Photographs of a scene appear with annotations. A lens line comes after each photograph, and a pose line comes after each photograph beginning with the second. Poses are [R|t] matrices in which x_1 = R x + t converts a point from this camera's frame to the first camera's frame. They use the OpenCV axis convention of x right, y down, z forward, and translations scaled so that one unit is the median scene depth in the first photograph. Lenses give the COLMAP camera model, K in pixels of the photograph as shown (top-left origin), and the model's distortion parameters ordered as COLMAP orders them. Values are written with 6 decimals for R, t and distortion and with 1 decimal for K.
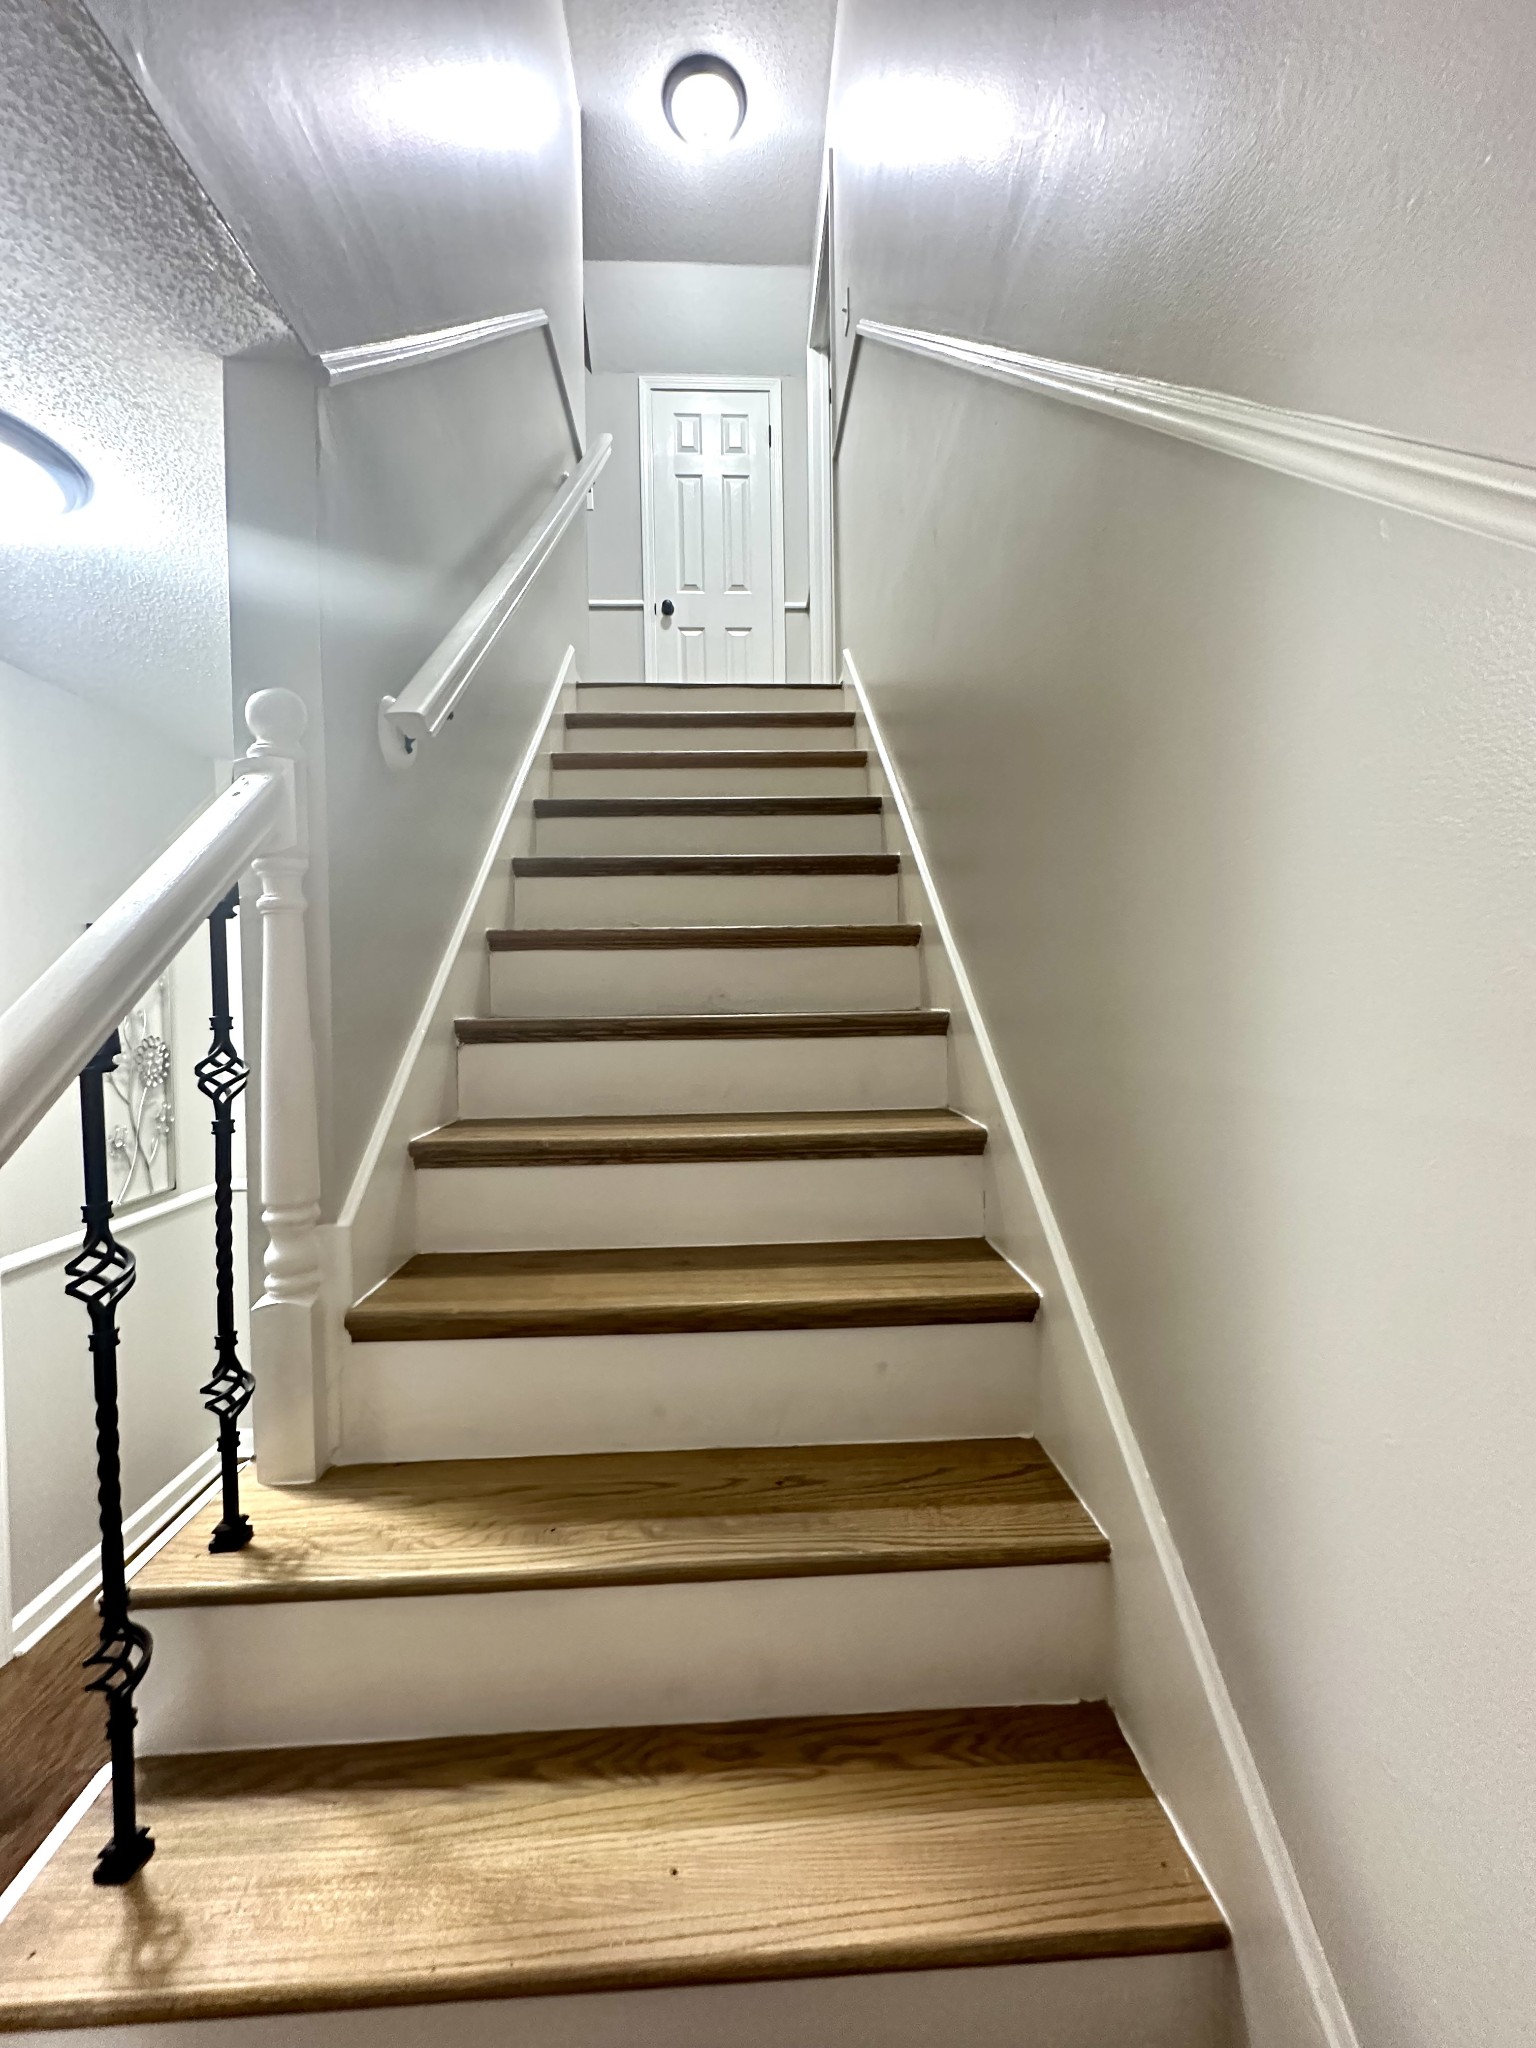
lens RADIAL K [[815.5, 0, 768.0], [0, 815.5, 1024.0], [0, 0, 1]] dist [0.002435, 0.000379]
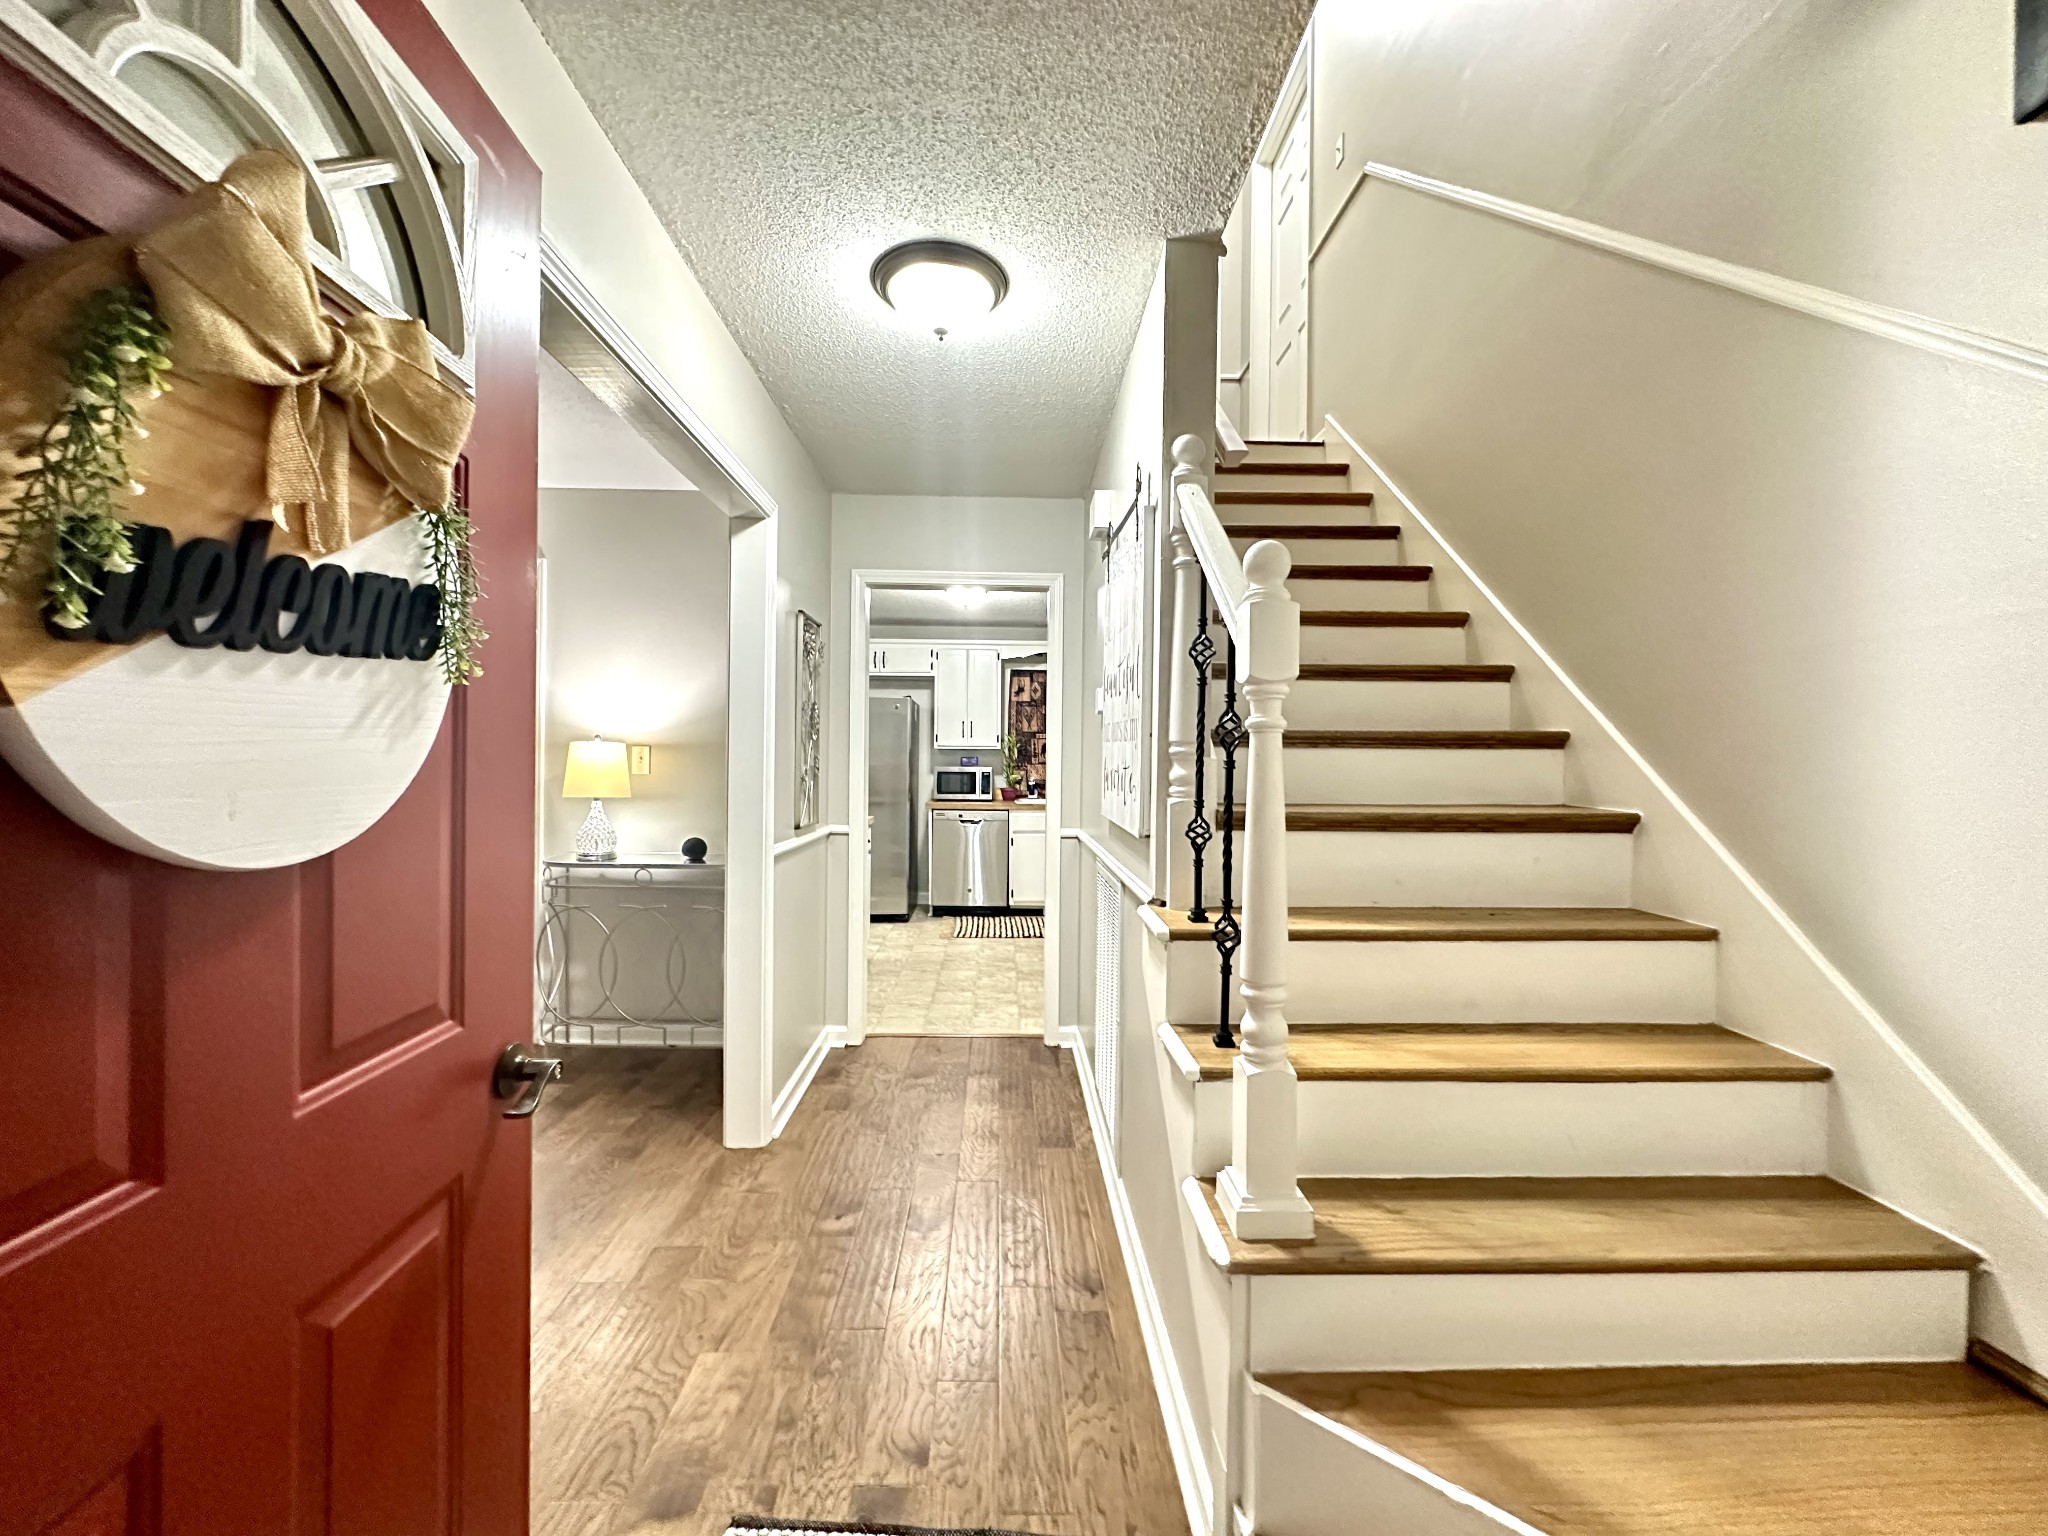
lens RADIAL K [[821.1, 0, 1020.3], [0, 821.1, 771.0], [0, 0, 1]] dist [-0.000876, -0.000448]
pose [[0.999597, 0.024860, -0.013715, -1.109108], [-0.025114, 0.999509, -0.018719, 0.392617], [0.013243, 0.019056, 0.999731, -0.810550]]
